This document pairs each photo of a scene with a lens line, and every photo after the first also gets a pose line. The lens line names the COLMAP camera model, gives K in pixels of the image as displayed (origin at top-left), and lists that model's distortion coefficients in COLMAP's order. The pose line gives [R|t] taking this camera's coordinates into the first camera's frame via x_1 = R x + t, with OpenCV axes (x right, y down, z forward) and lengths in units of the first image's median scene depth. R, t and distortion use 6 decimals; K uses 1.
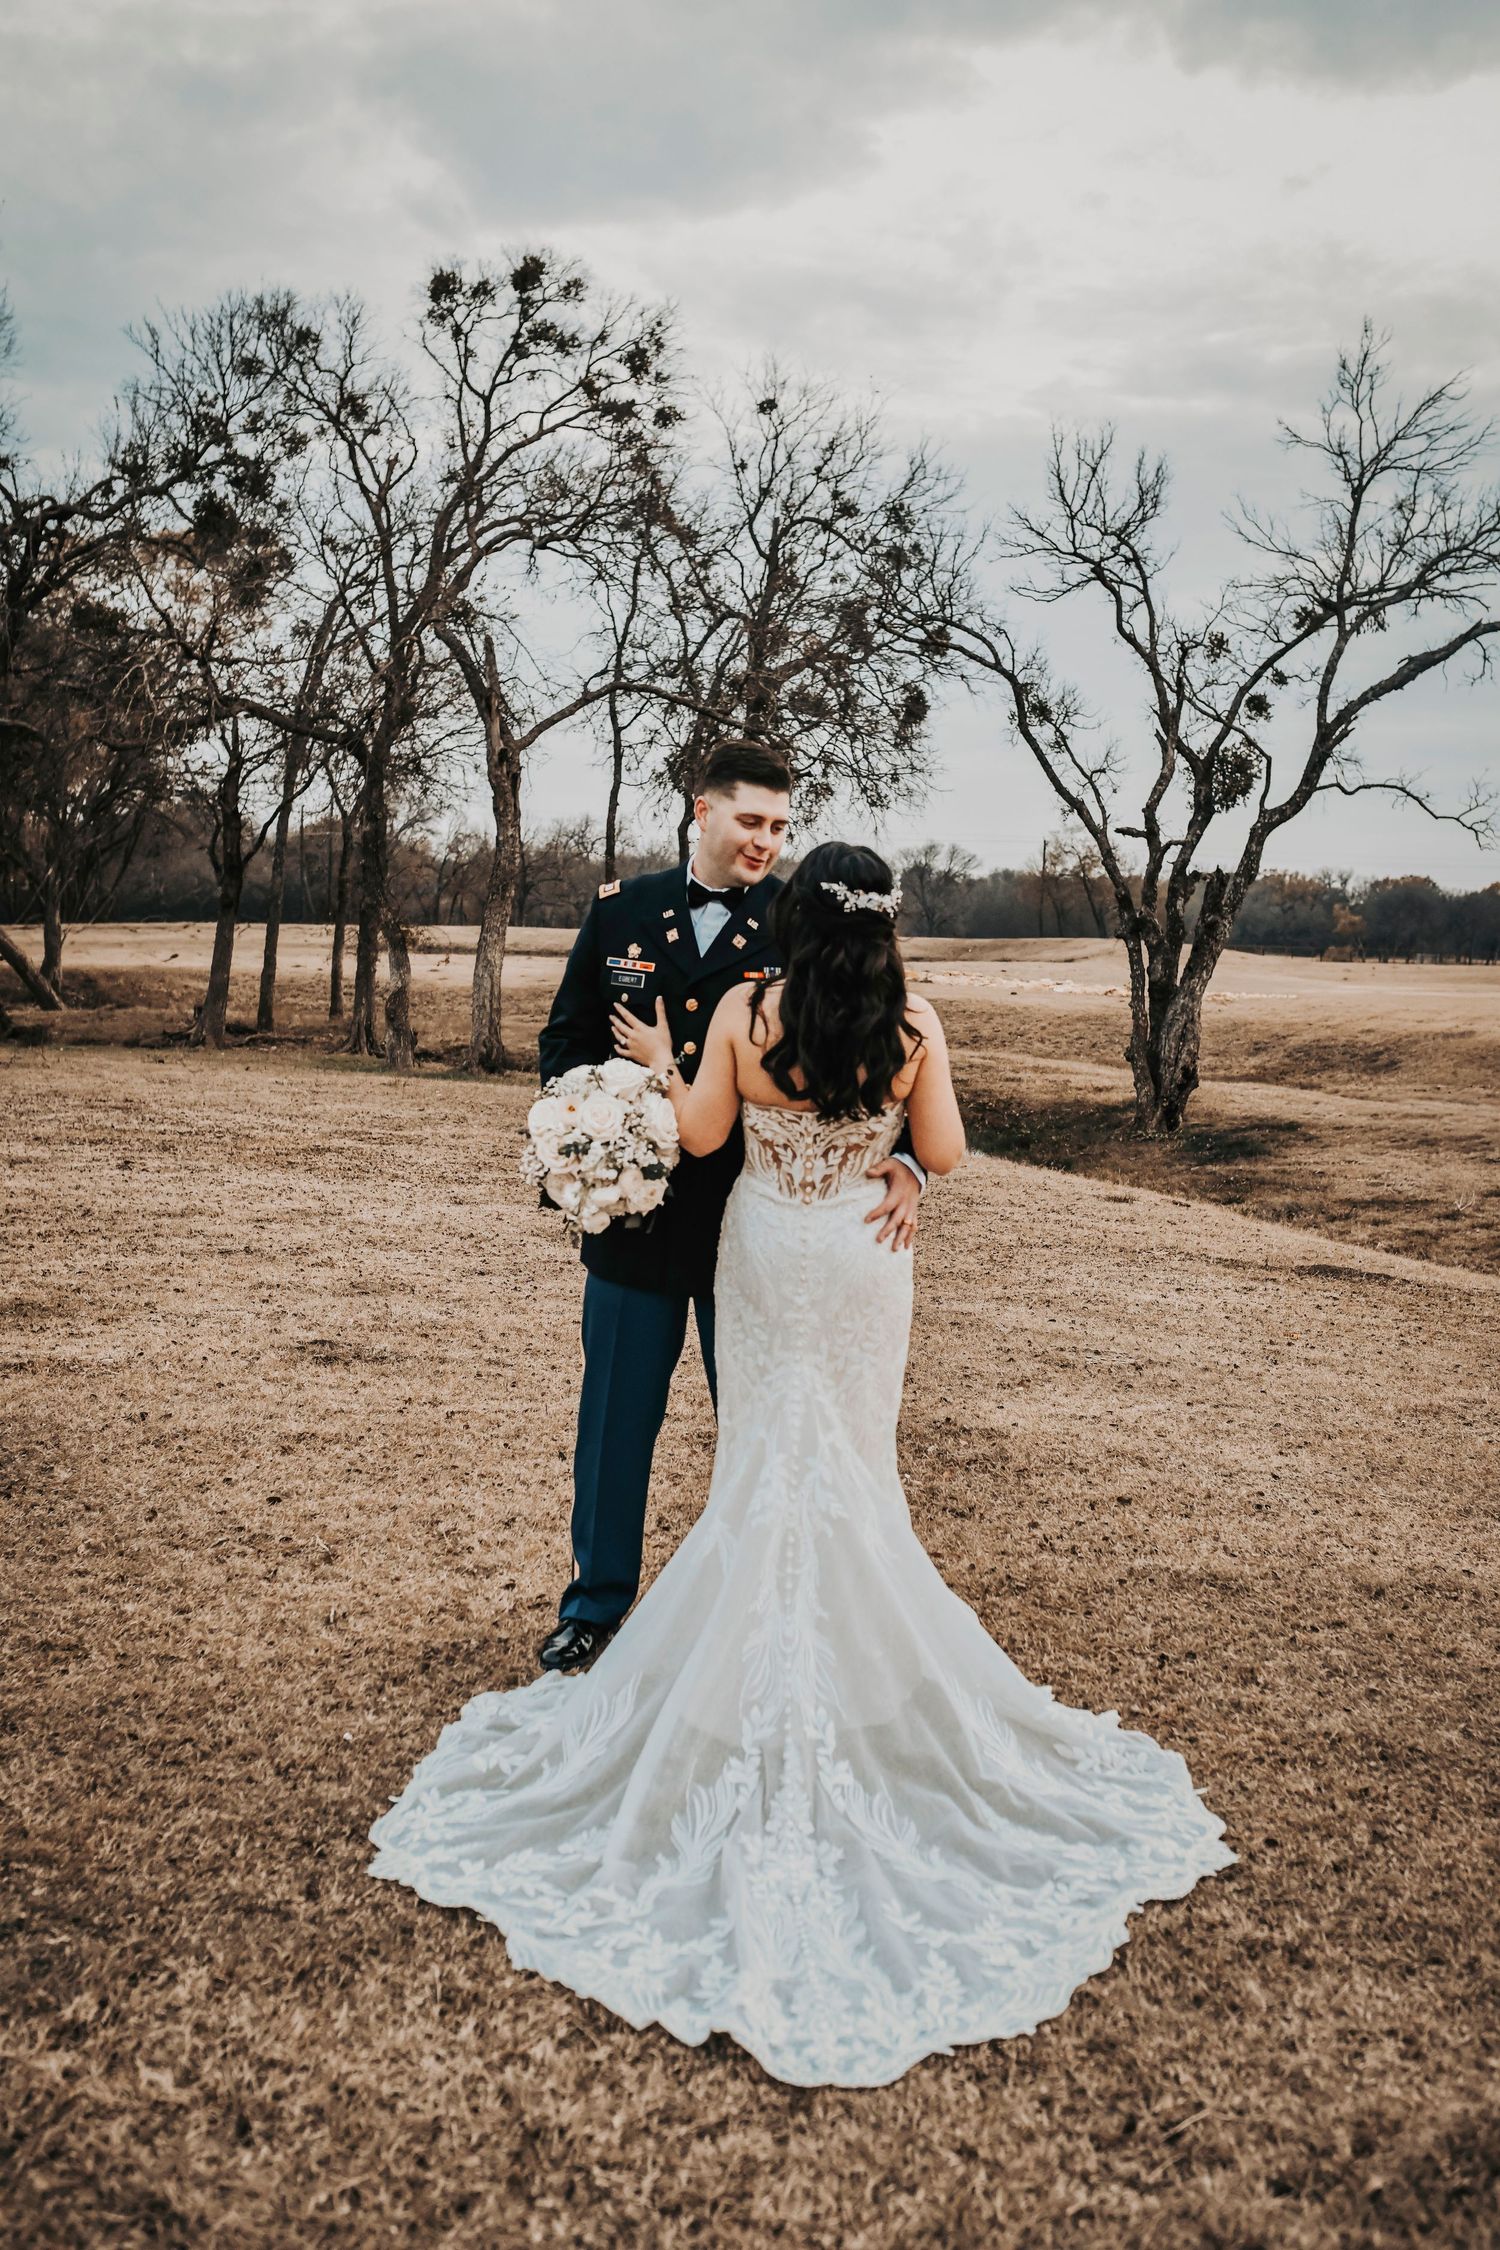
lens RADIAL K [[2177.7, 0, 750.0], [0, 2177.7, 1125.0], [0, 0, 1]] dist [-0.033282, 0.027062]
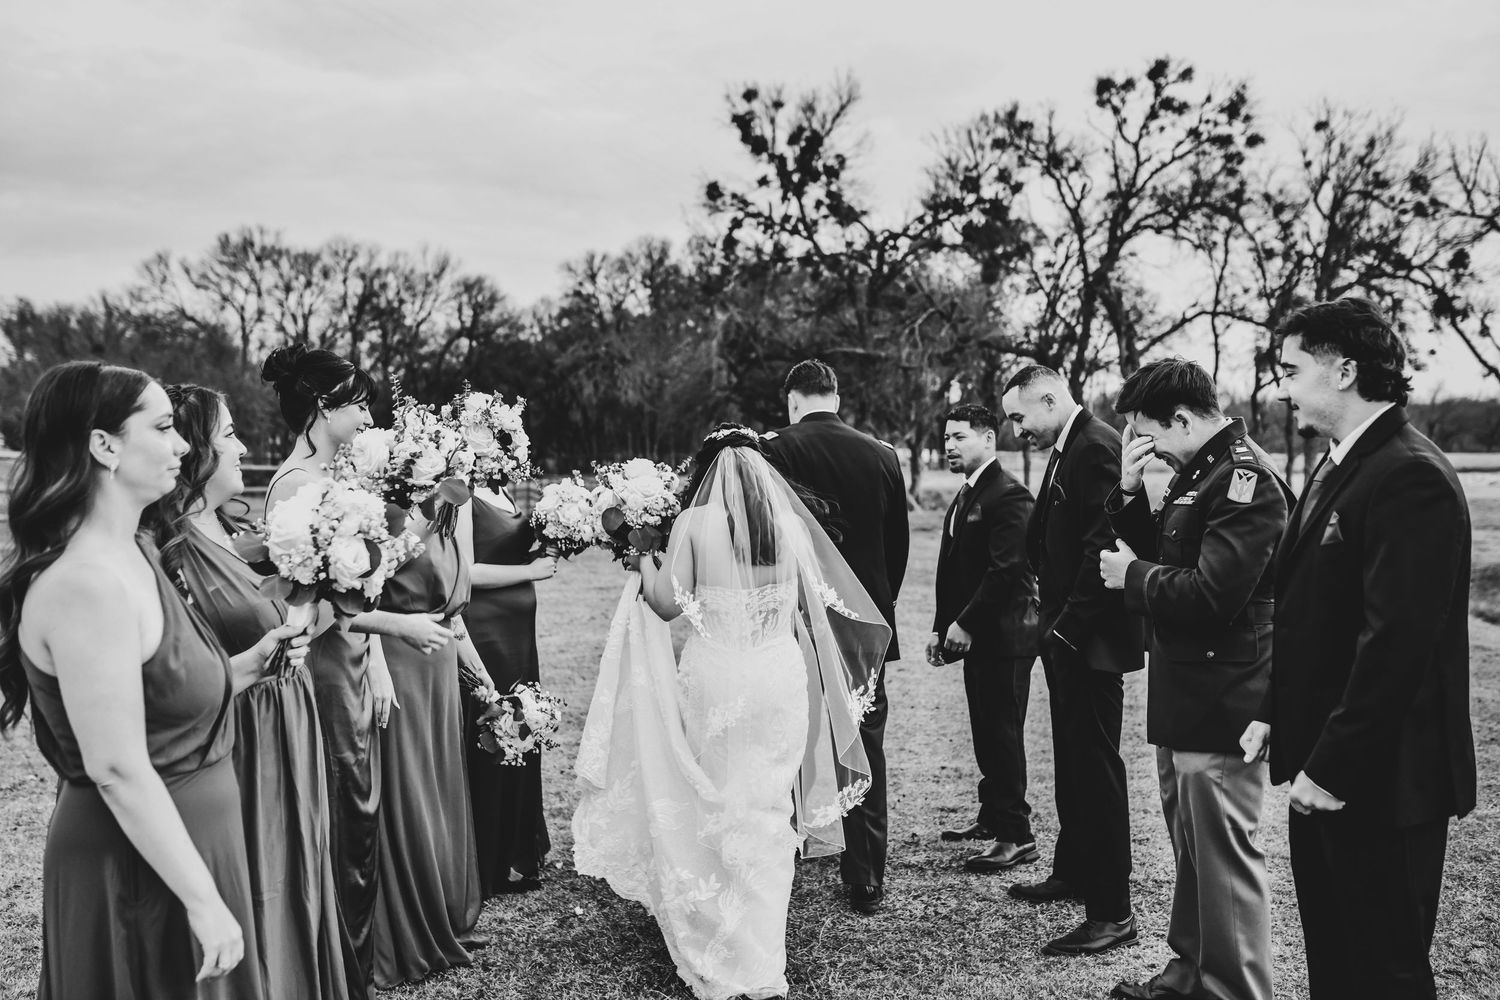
lens RADIAL K [[1454.5, 0, 750.0], [0, 1454.5, 500.0], [0, 0, 1]] dist [-0.037372, 0.040584]
pose [[0.897214, -0.016605, -0.441284, 0.103657], [-0.011188, 0.998117, -0.060305, 0.010826], [0.441455, 0.059043, 0.895339, -0.123606]]
